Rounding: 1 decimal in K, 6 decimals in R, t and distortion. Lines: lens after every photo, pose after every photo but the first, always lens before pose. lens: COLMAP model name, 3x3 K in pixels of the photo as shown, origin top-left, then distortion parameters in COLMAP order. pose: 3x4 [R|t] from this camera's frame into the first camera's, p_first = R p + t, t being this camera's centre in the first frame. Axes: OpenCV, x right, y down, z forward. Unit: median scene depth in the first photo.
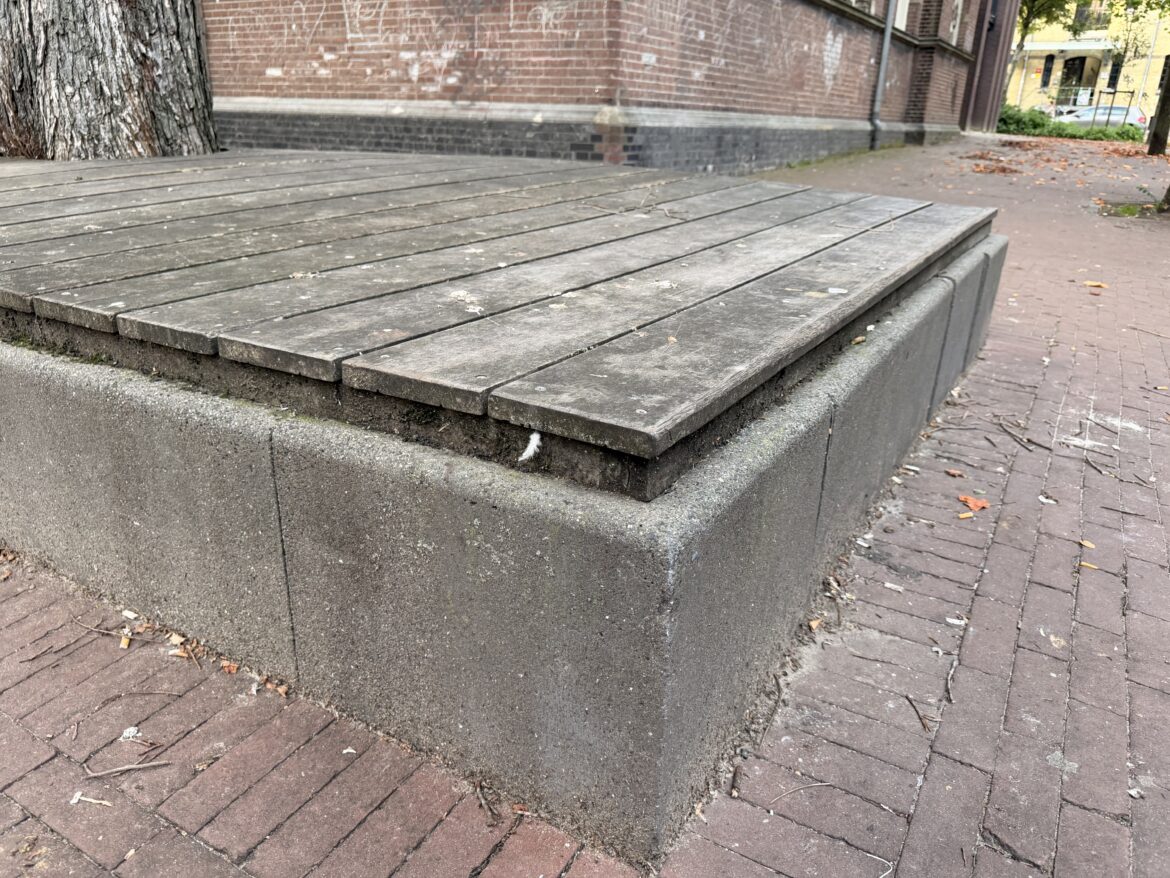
lens RADIAL K [[826.6, 0, 578.9], [0, 826.6, 431.1], [0, 0, 1]] dist [0.067525, -0.067003]
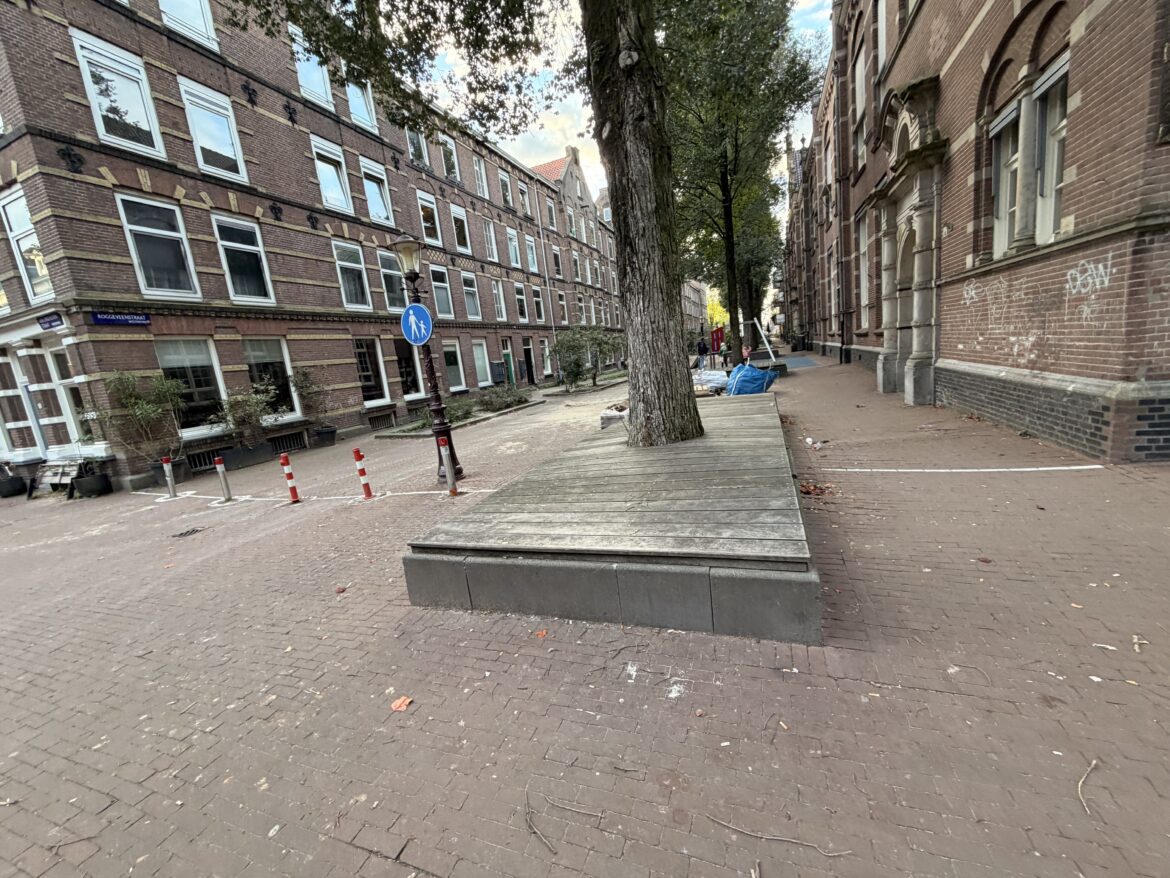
lens RADIAL K [[466.0, 0, 581.9], [0, 466.0, 441.5], [0, 0, 1]] dist [-0.004596, 0.003033]
pose [[0.170843, 0.127095, -0.977067, 1.850000], [-0.227238, 0.969995, 0.086442, -0.682244], [0.958736, 0.207259, 0.194598, 0.634140]]
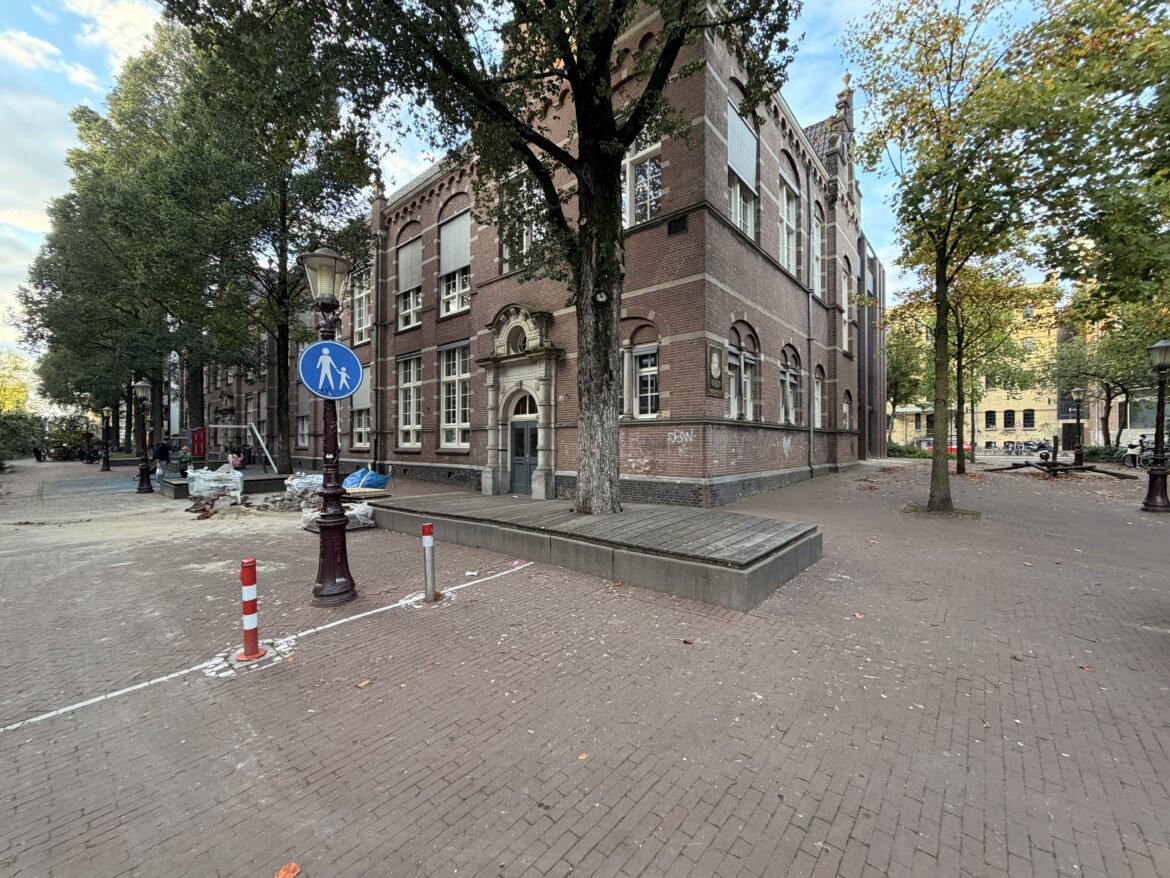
lens RADIAL K [[466.0, 0, 585.8], [0, 466.0, 444.7], [0, 0, 1]] dist [-0.004596, 0.003033]
pose [[0.986526, -0.026365, -0.161466, -0.366216], [-0.031927, 0.936931, -0.348053, 0.296252], [0.160459, 0.348519, 0.923465, -2.172536]]
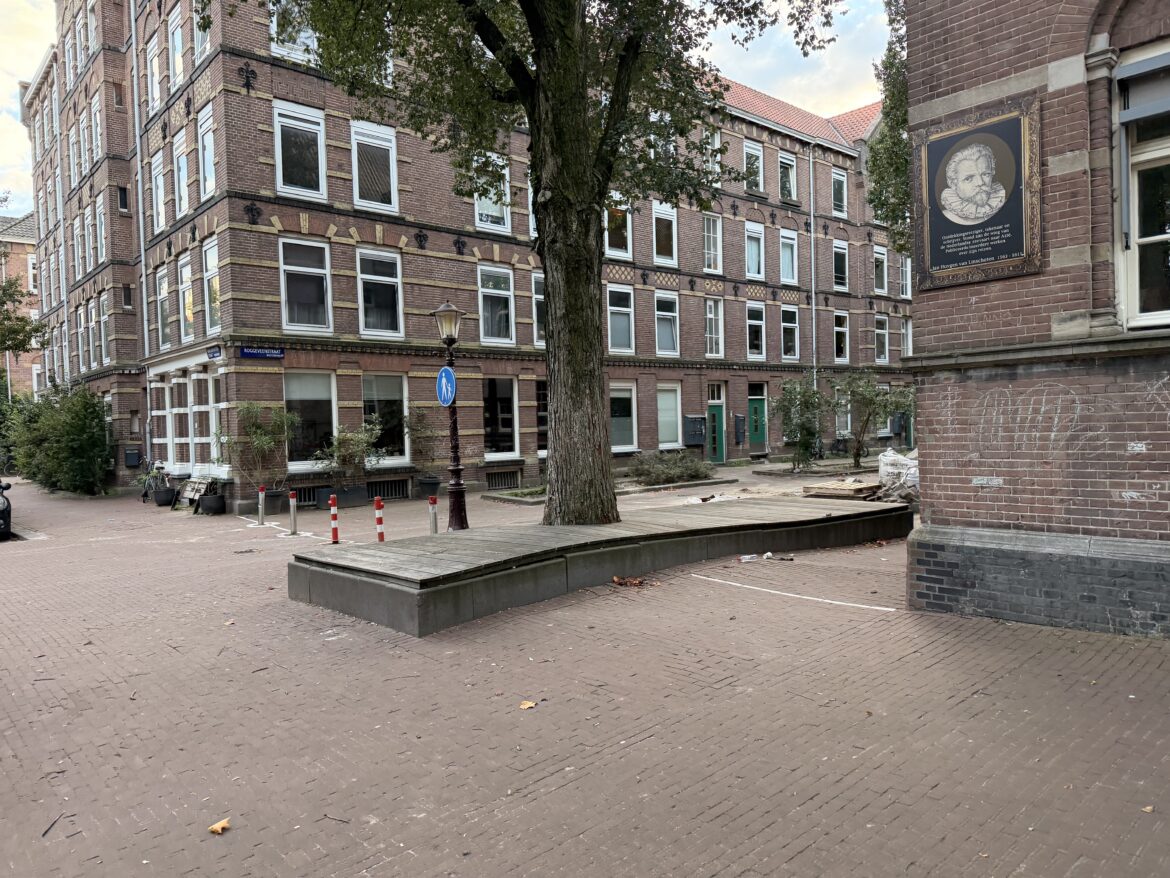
lens RADIAL K [[826.6, 0, 602.4], [0, 826.6, 450.8], [0, 0, 1]] dist [0.067525, -0.067003]
pose [[-0.282635, 0.011981, -0.959153, 4.034600], [-0.314584, 0.943462, 0.104484, -1.578503], [0.906176, 0.331265, -0.262886, 3.017317]]
